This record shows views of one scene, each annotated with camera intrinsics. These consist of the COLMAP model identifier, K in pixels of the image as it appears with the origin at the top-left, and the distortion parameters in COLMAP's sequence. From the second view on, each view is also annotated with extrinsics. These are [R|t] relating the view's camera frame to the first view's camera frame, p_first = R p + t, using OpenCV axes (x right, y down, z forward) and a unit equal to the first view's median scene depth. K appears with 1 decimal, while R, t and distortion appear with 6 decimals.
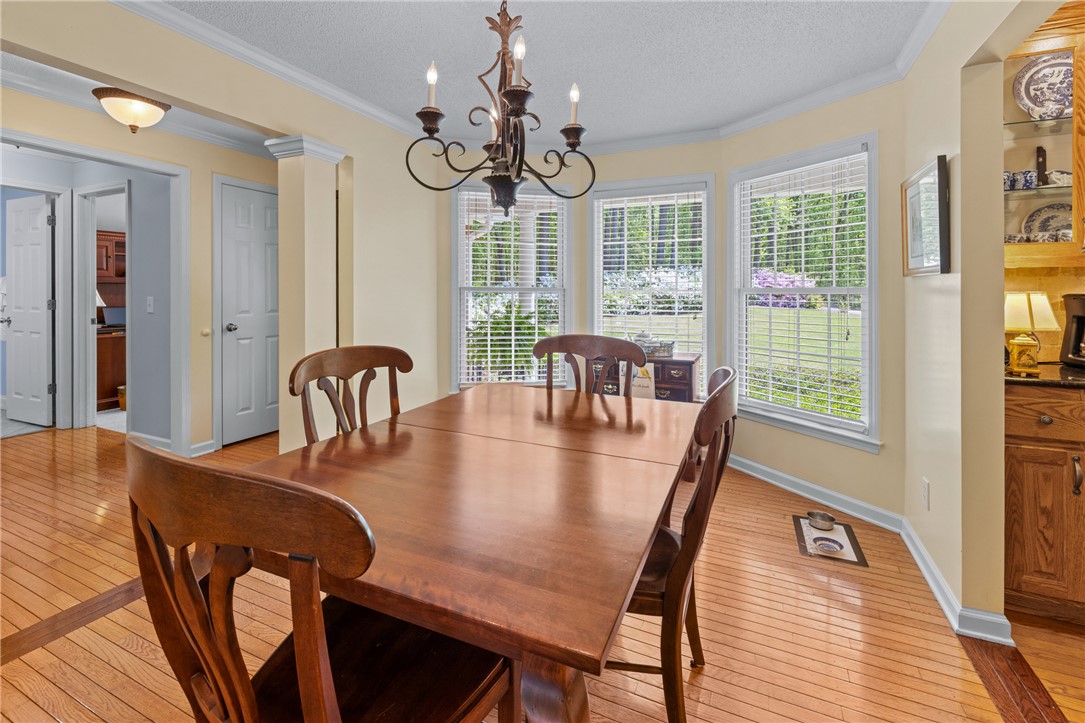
lens RADIAL K [[483.6, 0, 541.1], [0, 483.6, 288.9], [0, 0, 1]] dist [-0.000114, -0.000126]
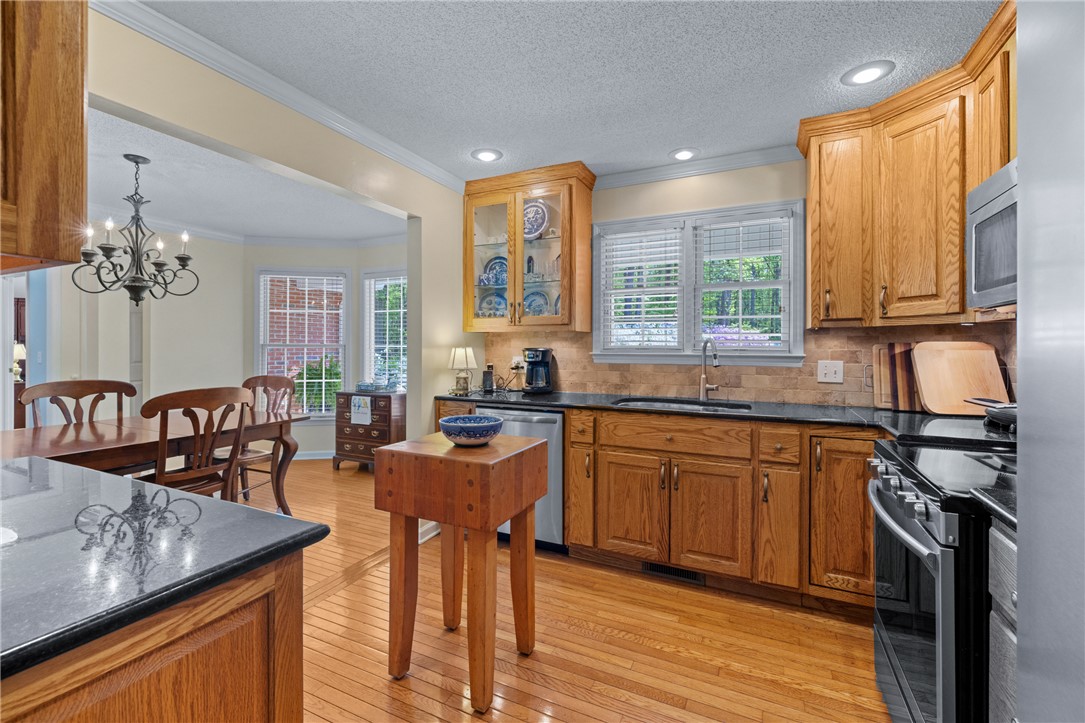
lens RADIAL K [[470.1, 0, 542.5], [0, 470.1, 345.0], [0, 0, 1]] dist [0.000655, 0.000153]
pose [[0.999931, -0.002082, -0.011591, 1.164326], [0.002093, 0.999997, 0.000884, -0.001703], [0.011589, -0.000908, 0.999932, -0.596694]]
